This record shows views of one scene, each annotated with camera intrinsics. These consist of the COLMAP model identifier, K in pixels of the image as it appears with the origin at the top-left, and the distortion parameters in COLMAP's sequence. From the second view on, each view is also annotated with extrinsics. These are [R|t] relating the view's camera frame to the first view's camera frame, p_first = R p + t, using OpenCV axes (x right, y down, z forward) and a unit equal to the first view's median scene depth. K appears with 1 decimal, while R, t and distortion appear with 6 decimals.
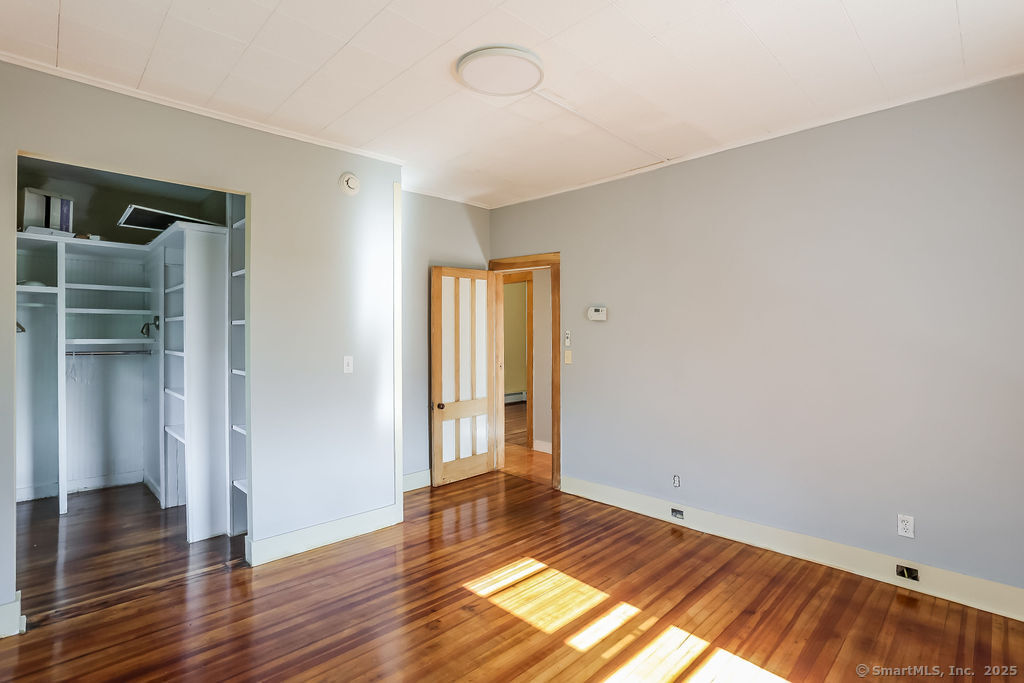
lens RADIAL K [[490.5, 0, 525.6], [0, 490.5, 345.2], [0, 0, 1]] dist [-0.063878, 0.016761]
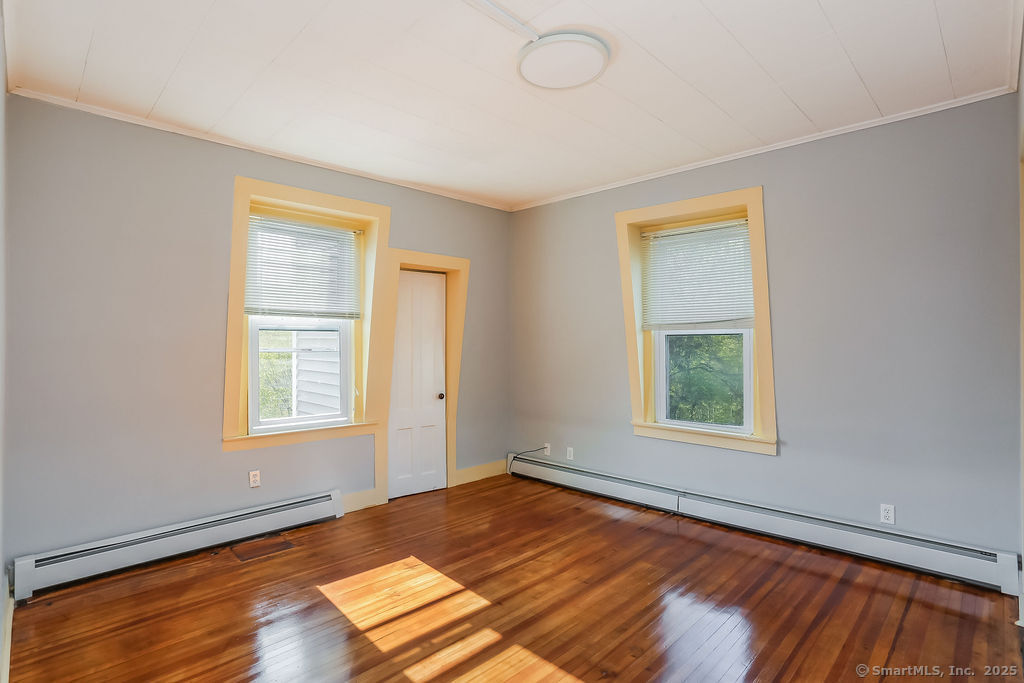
lens RADIAL K [[509.2, 0, 500.4], [0, 509.2, 340.6], [0, 0, 1]] dist [-0.067133, 0.032485]
pose [[-0.999787, 0.010026, 0.018049, 0.027016], [0.010200, 0.999902, 0.009577, -0.019848], [-0.017951, 0.009759, -0.999791, 1.021982]]
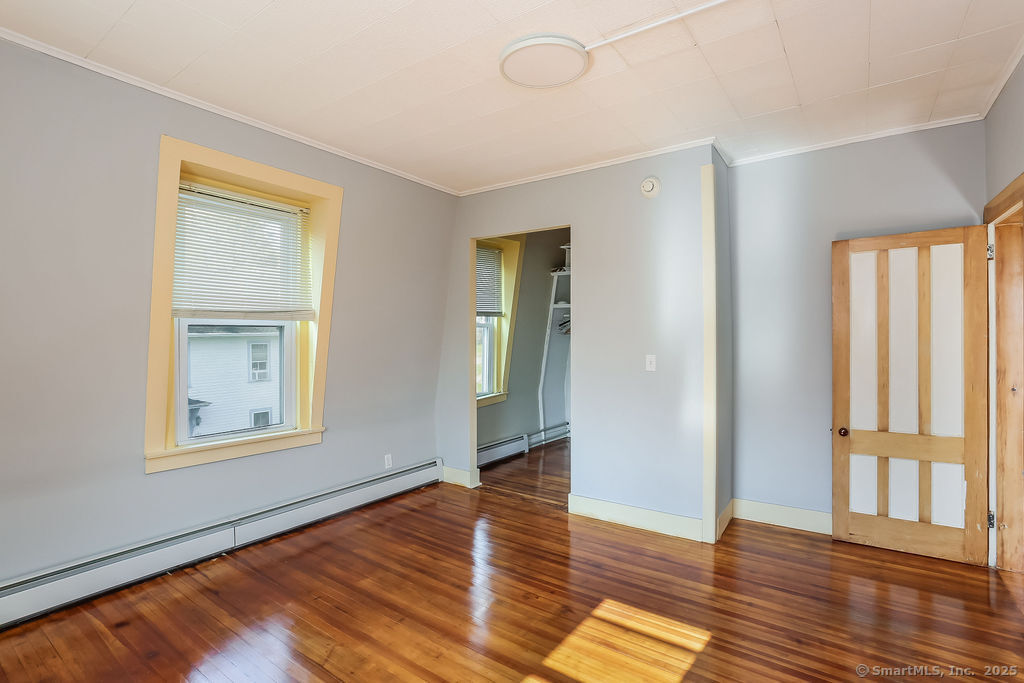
lens RADIAL K [[509.2, 0, 500.4], [0, 509.2, 340.6], [0, 0, 1]] dist [-0.067133, 0.032485]
pose [[0.154254, 0.018720, -0.987854, 0.484580], [-0.017367, 0.999717, 0.016233, -0.014571], [0.987879, 0.014652, 0.154535, 0.384662]]
